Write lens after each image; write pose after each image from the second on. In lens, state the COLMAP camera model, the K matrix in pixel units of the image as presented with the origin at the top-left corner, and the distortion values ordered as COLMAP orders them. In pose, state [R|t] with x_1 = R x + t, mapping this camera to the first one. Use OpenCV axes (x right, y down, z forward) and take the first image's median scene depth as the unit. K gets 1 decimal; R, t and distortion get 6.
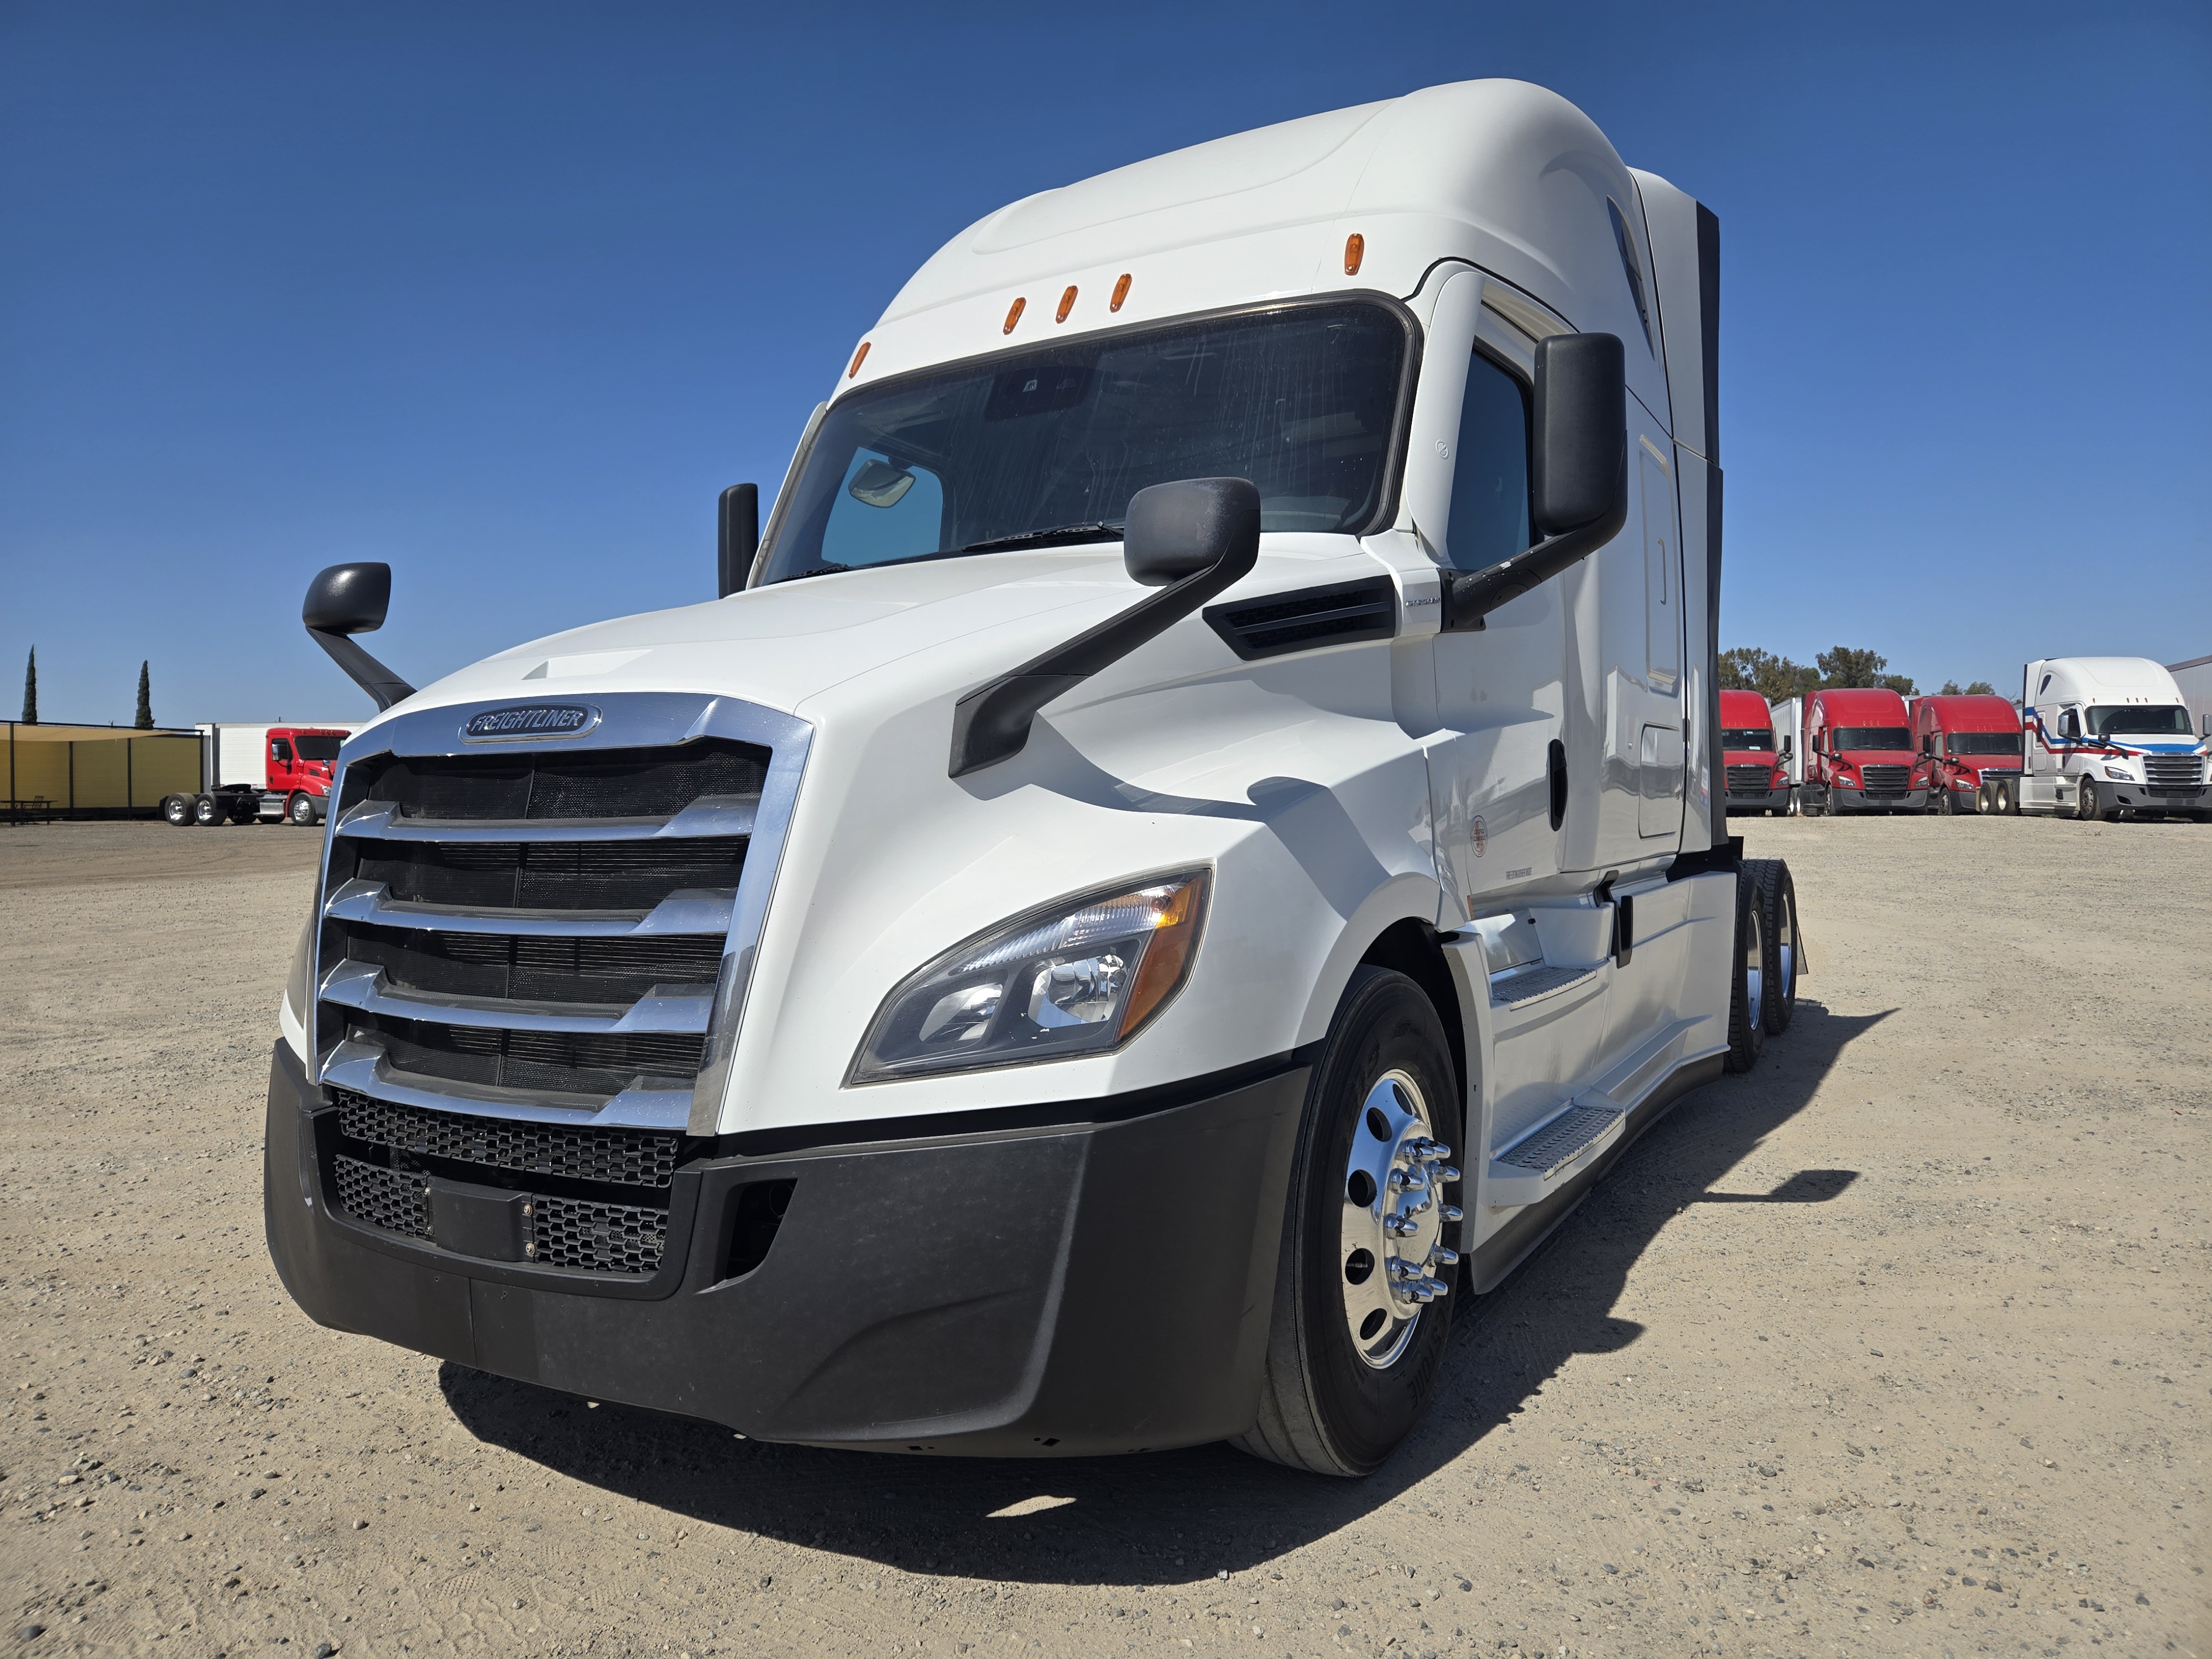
lens RADIAL K [[1491.8, 0, 1103.5], [0, 1491.8, 793.9], [0, 0, 1]] dist [0.074183, -0.062192]
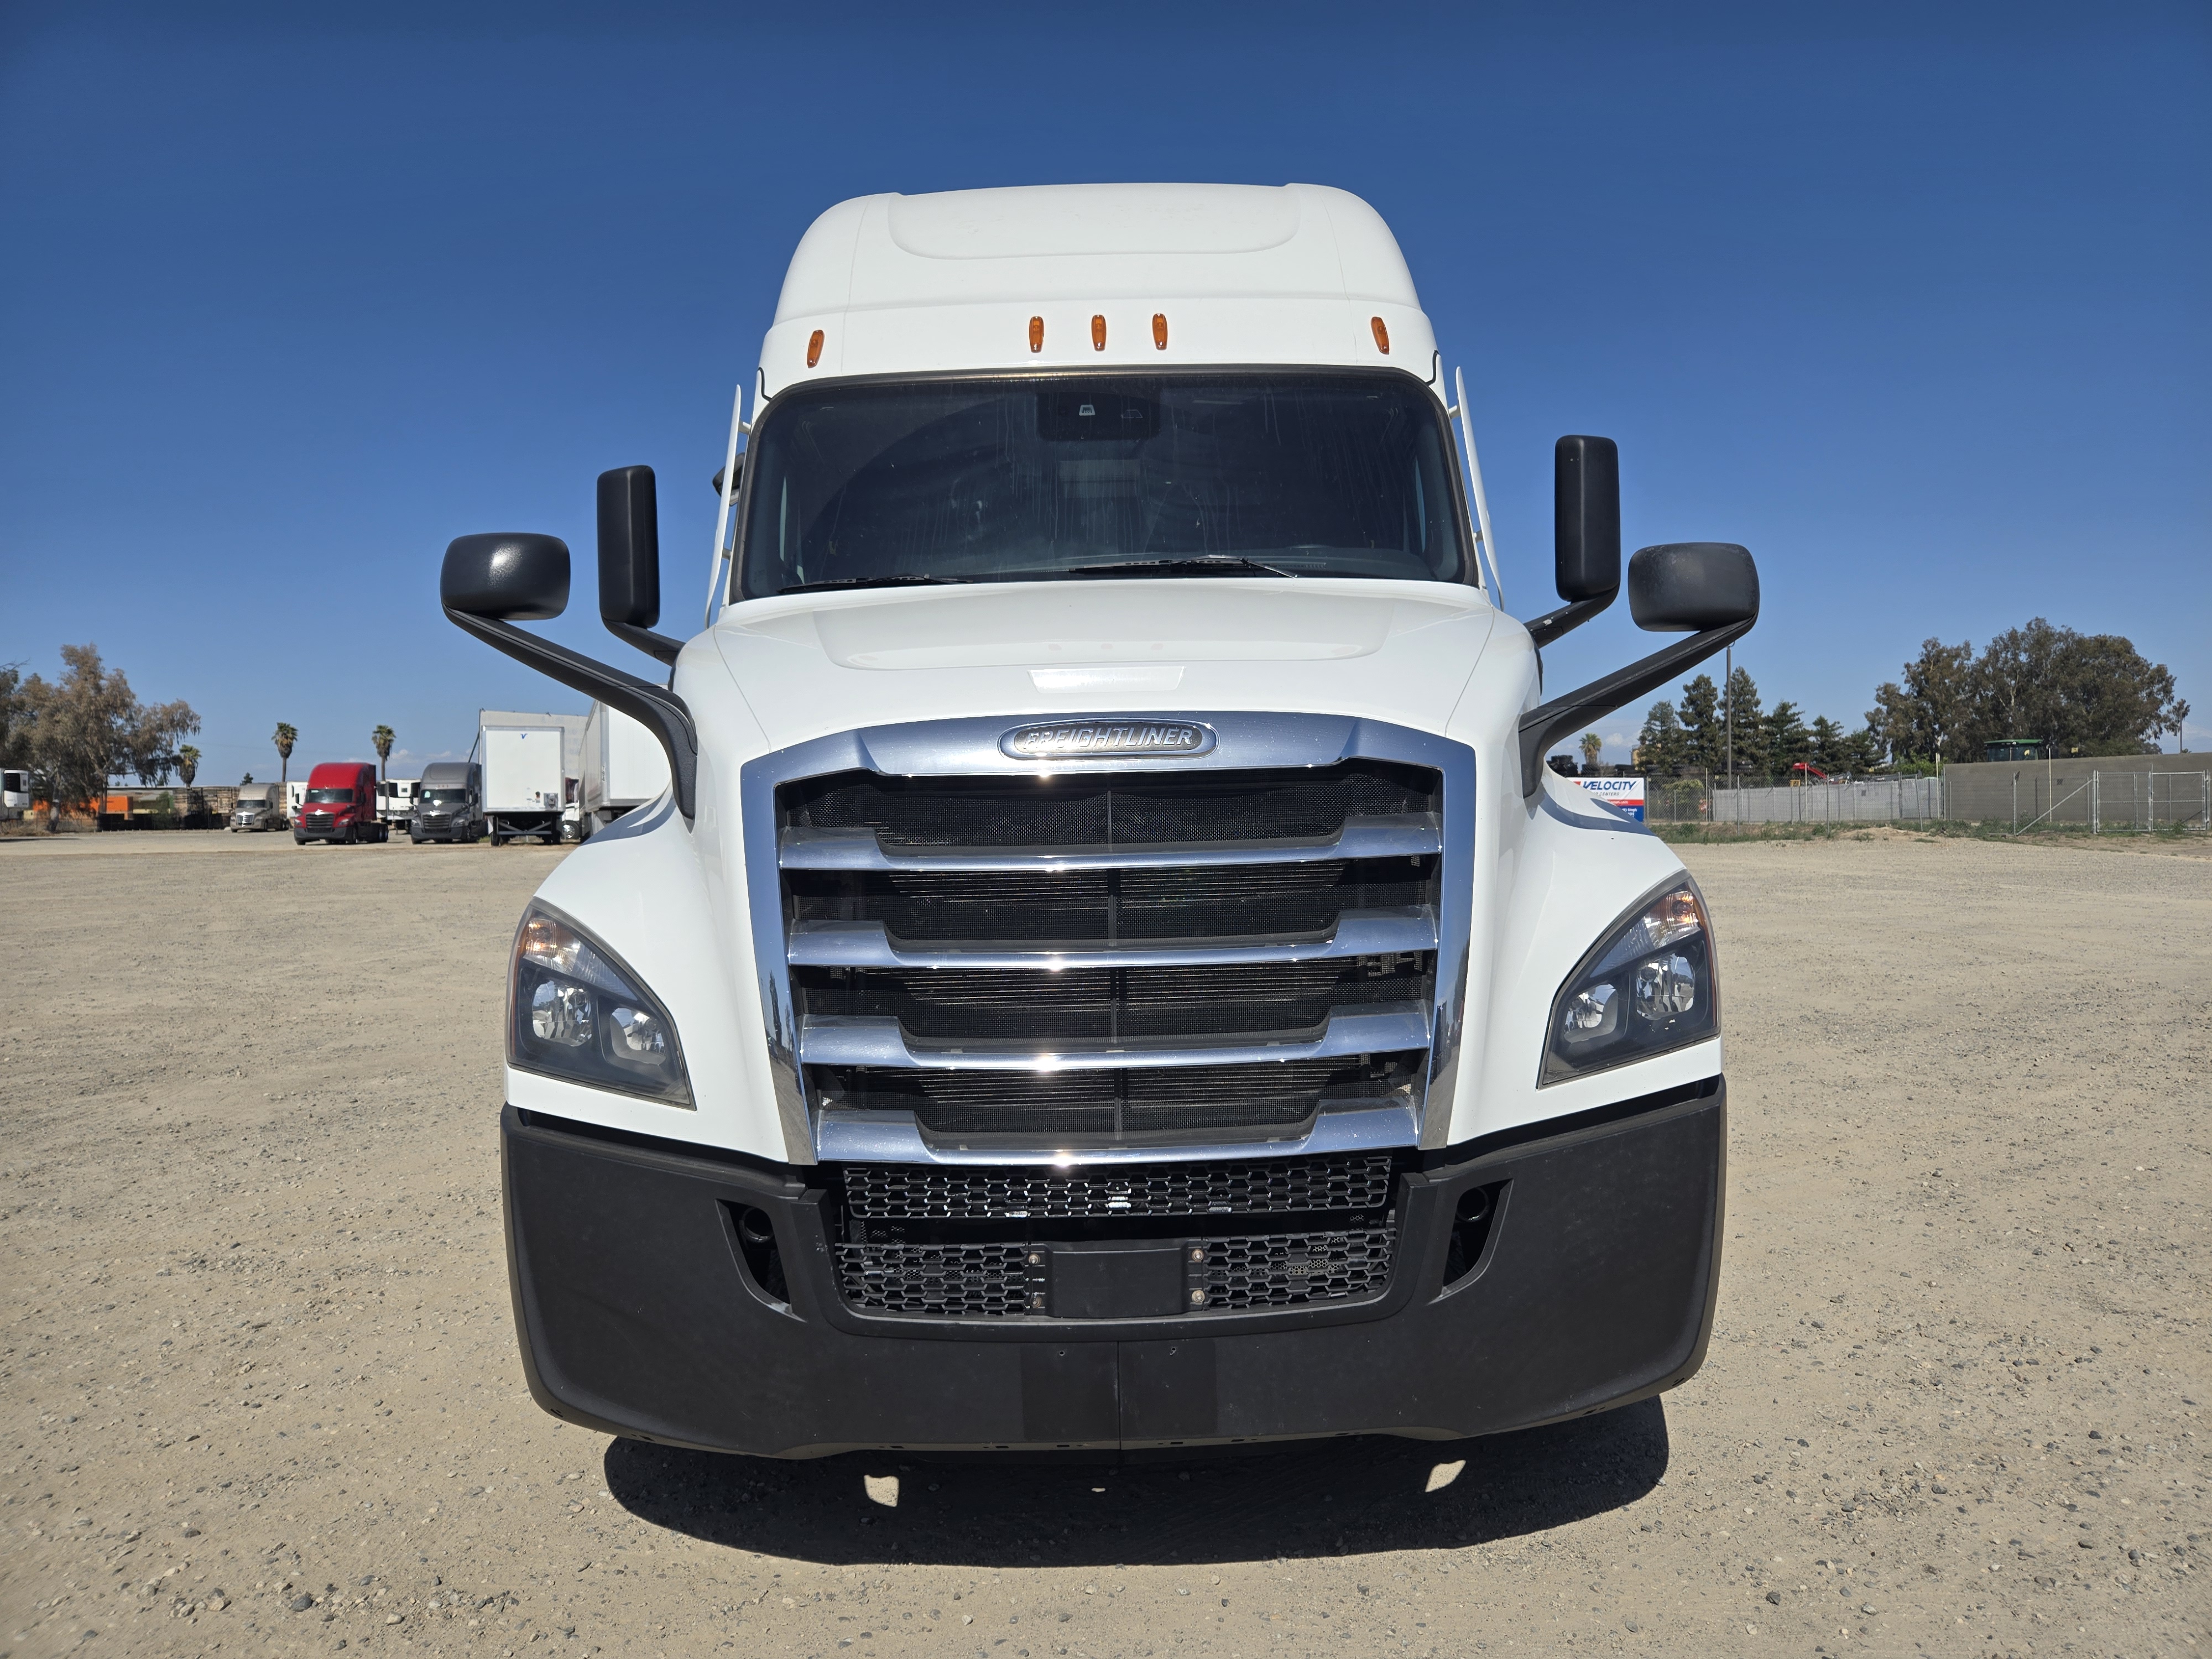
lens RADIAL K [[1489.1, 0, 1106.0], [0, 1489.1, 829.5], [0, 0, 1]] dist [0.075409, -0.059049]
pose [[0.857289, -0.011579, 0.514706, -0.594452], [0.010277, 0.999933, 0.005376, 0.001875], [-0.514733, 0.000681, 0.857350, 0.147654]]
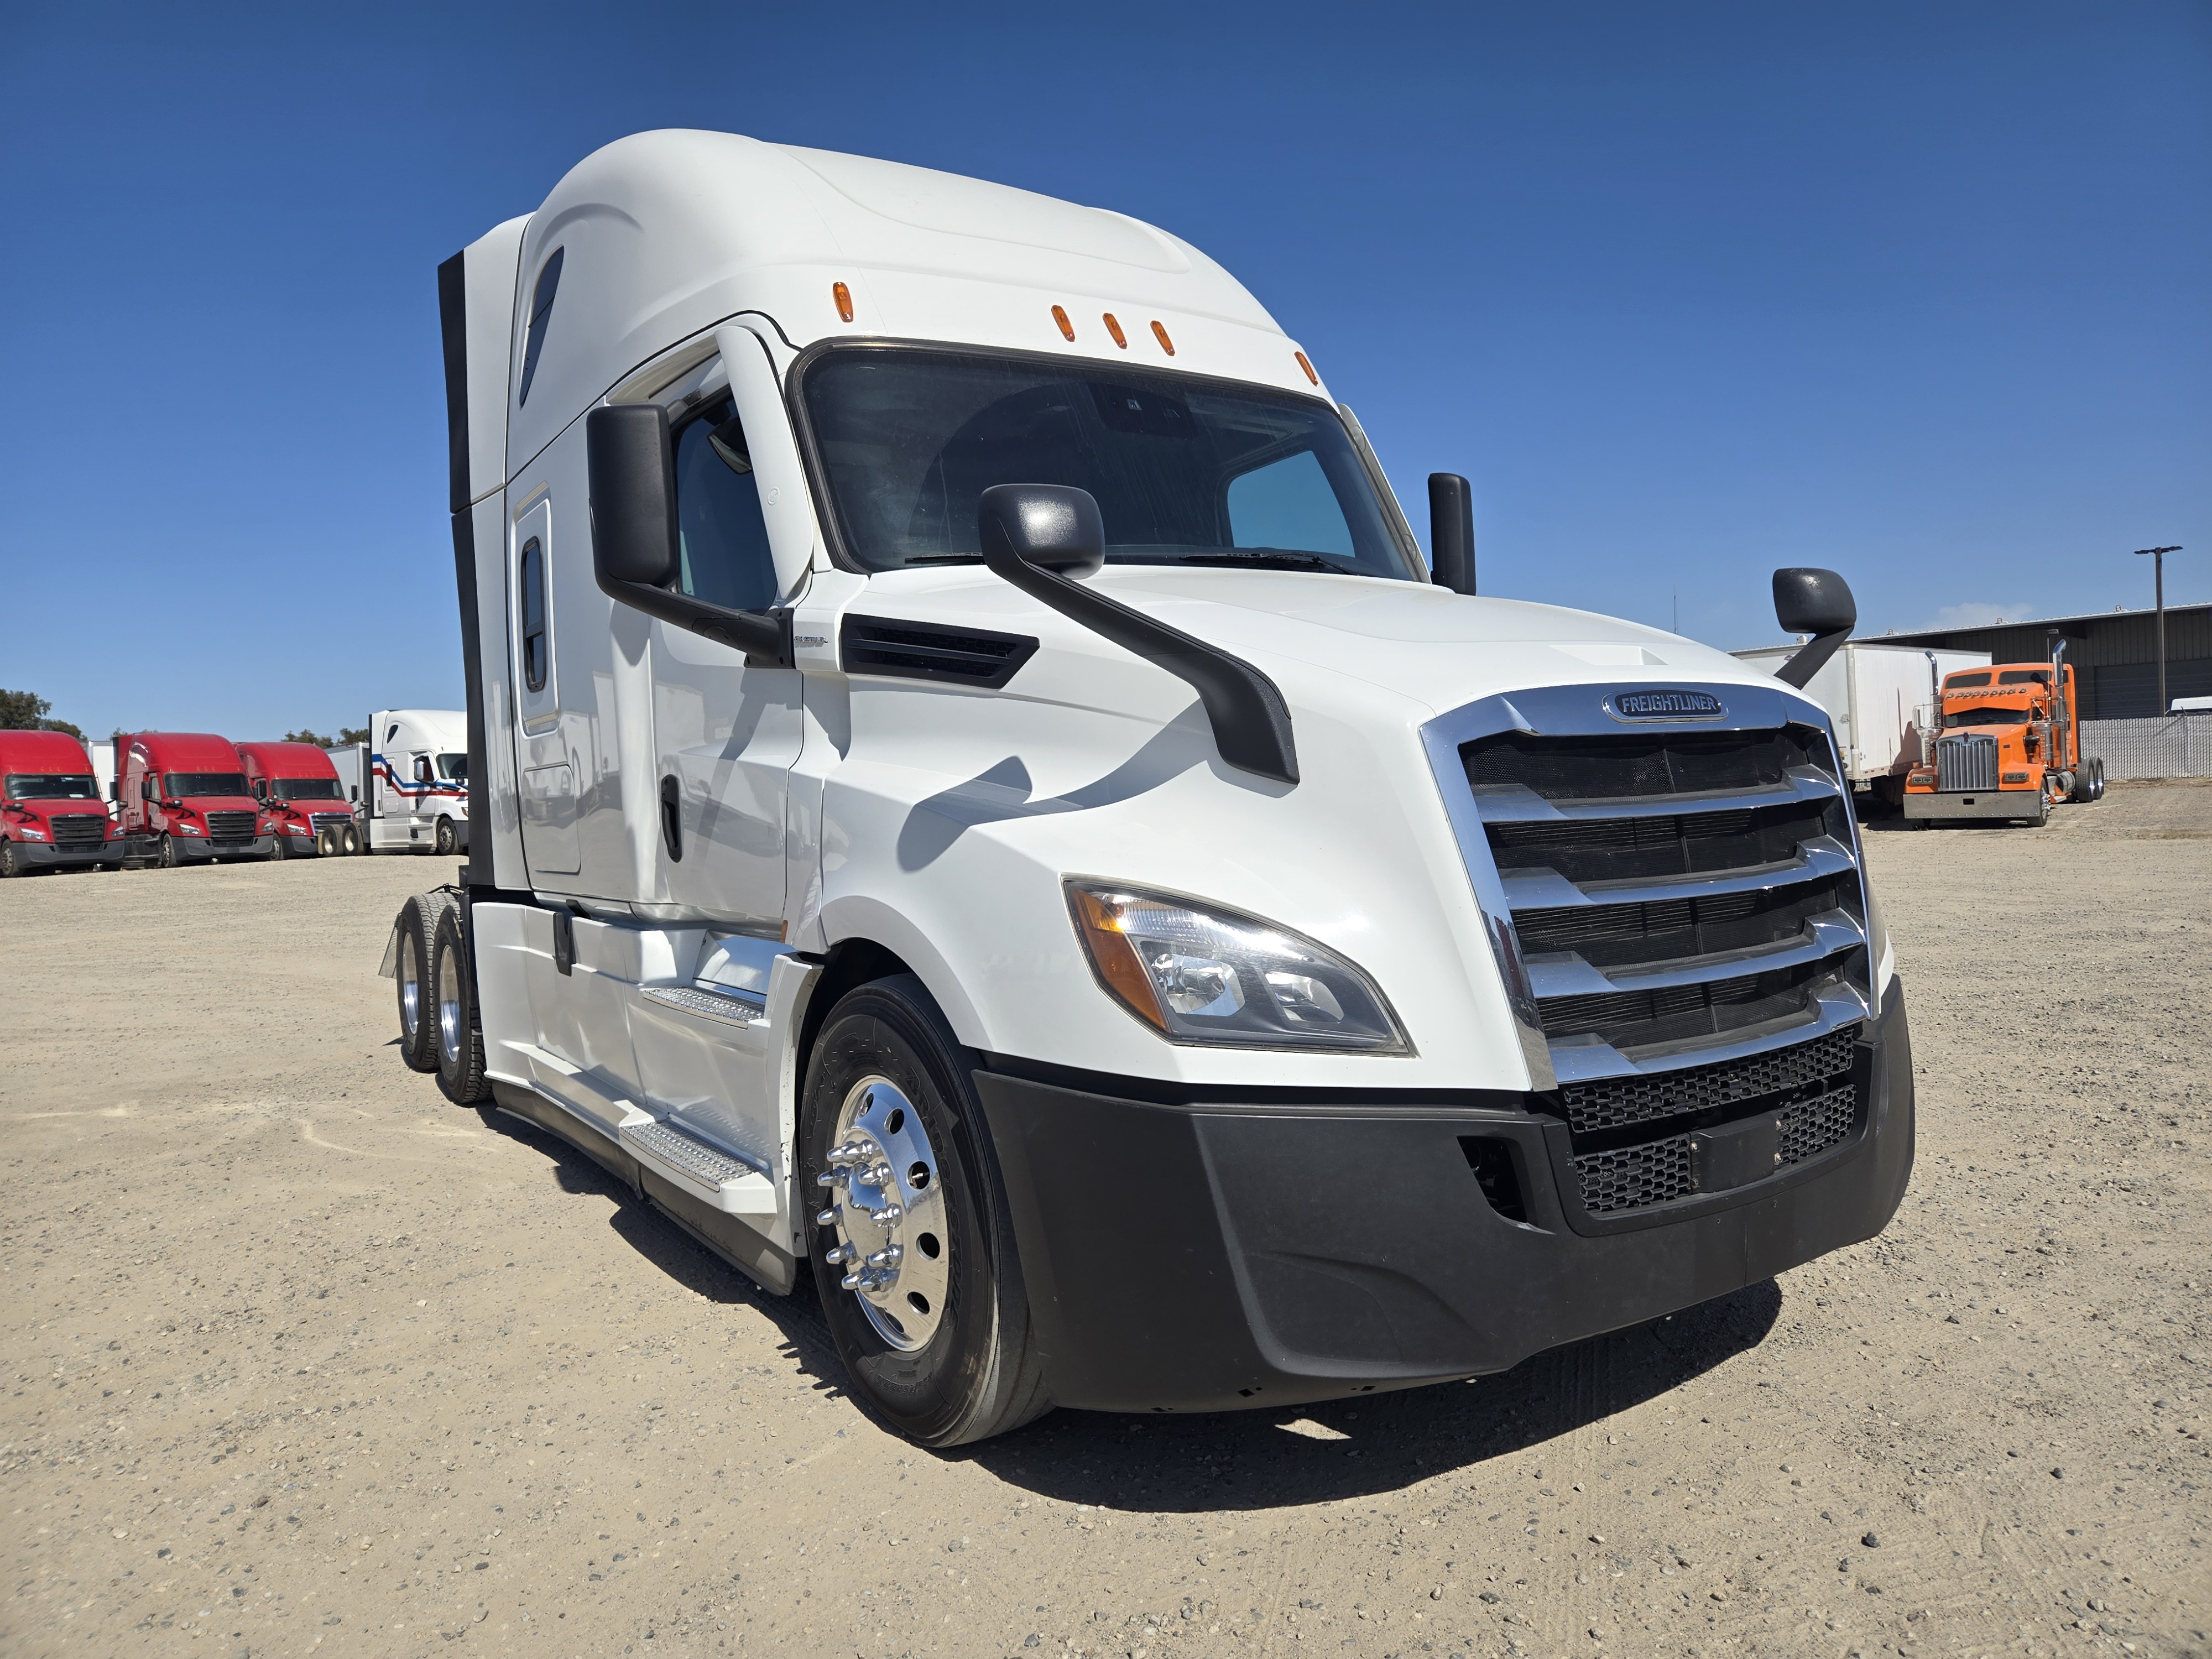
lens RADIAL K [[1486.1, 0, 1104.8], [0, 1486.1, 805.0], [0, 0, 1]] dist [0.073464, -0.062375]
pose [[0.438515, -0.017909, 0.898546, -1.074401], [0.041523, 0.999138, -0.000351, 0.005893], [-0.897764, 0.037464, 0.438880, 0.618880]]
